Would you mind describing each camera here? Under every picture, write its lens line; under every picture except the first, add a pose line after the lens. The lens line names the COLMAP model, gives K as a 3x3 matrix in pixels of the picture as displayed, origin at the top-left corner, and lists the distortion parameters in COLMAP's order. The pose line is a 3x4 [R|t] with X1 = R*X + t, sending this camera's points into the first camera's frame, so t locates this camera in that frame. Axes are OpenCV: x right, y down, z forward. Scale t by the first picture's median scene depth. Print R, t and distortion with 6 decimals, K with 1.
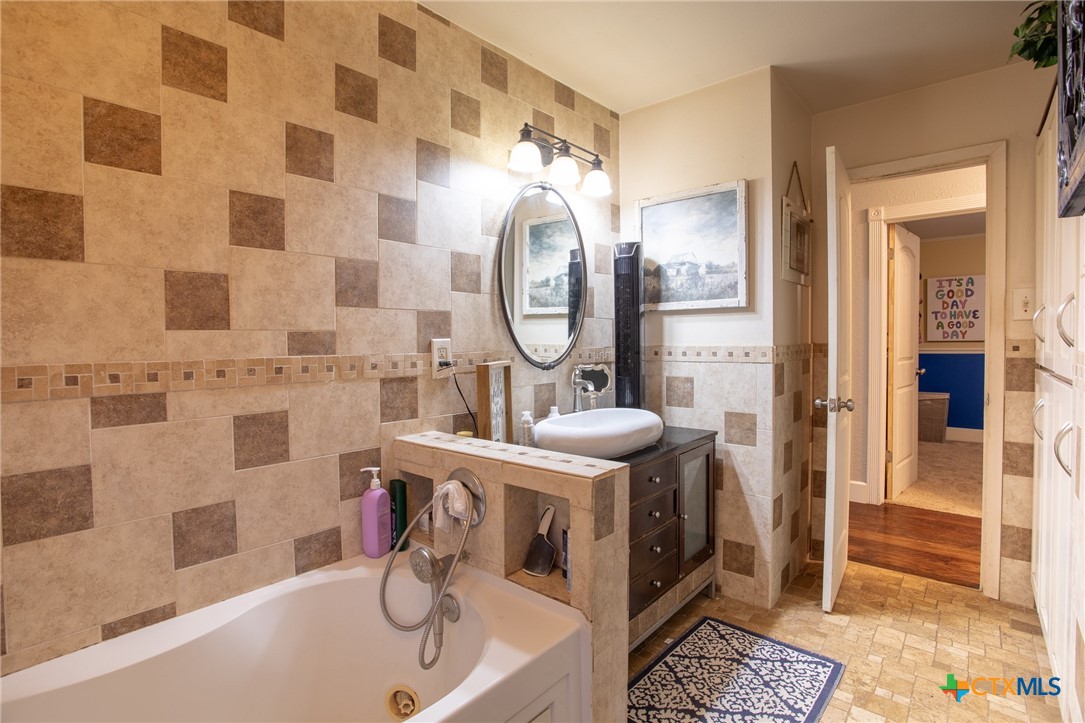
lens RADIAL K [[523.8, 0, 536.5], [0, 523.8, 354.0], [0, 0, 1]] dist [-0.065882, 0.023326]
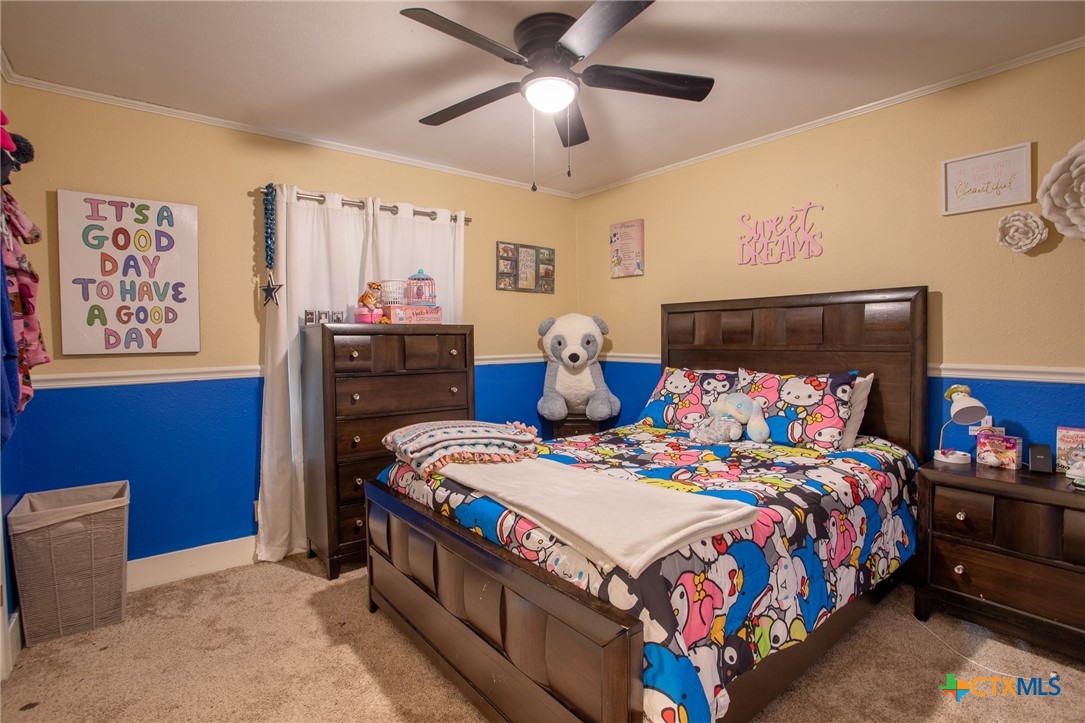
lens RADIAL K [[523.8, 0, 538.8], [0, 523.8, 357.1], [0, 0, 1]] dist [-0.065882, 0.023326]
pose [[0.170012, -0.035378, 0.984807, 0.824390], [0.025254, 0.999184, 0.031535, -0.047956], [-0.985118, 0.019509, 0.170767, 1.049663]]
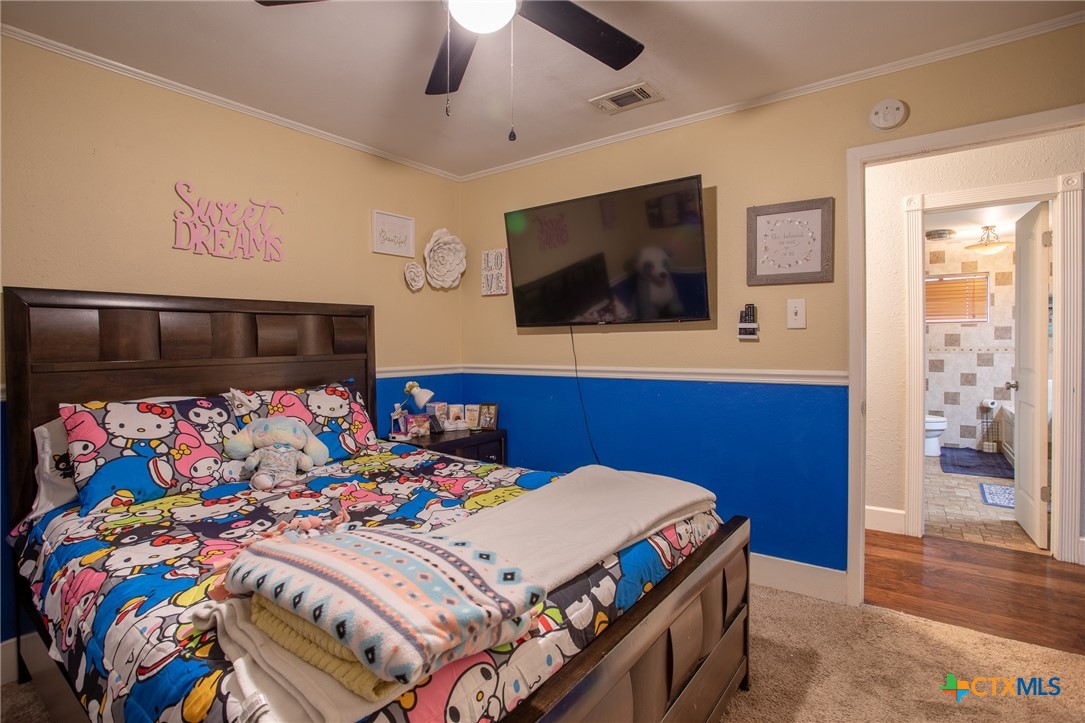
lens RADIAL K [[523.8, 0, 537.7], [0, 523.8, 352.5], [0, 0, 1]] dist [-0.065882, 0.023326]
pose [[-0.996720, 0.013712, -0.079758, 1.234840], [0.011312, 0.999472, 0.030462, -0.053171], [0.080133, 0.029460, -0.996349, 1.412635]]
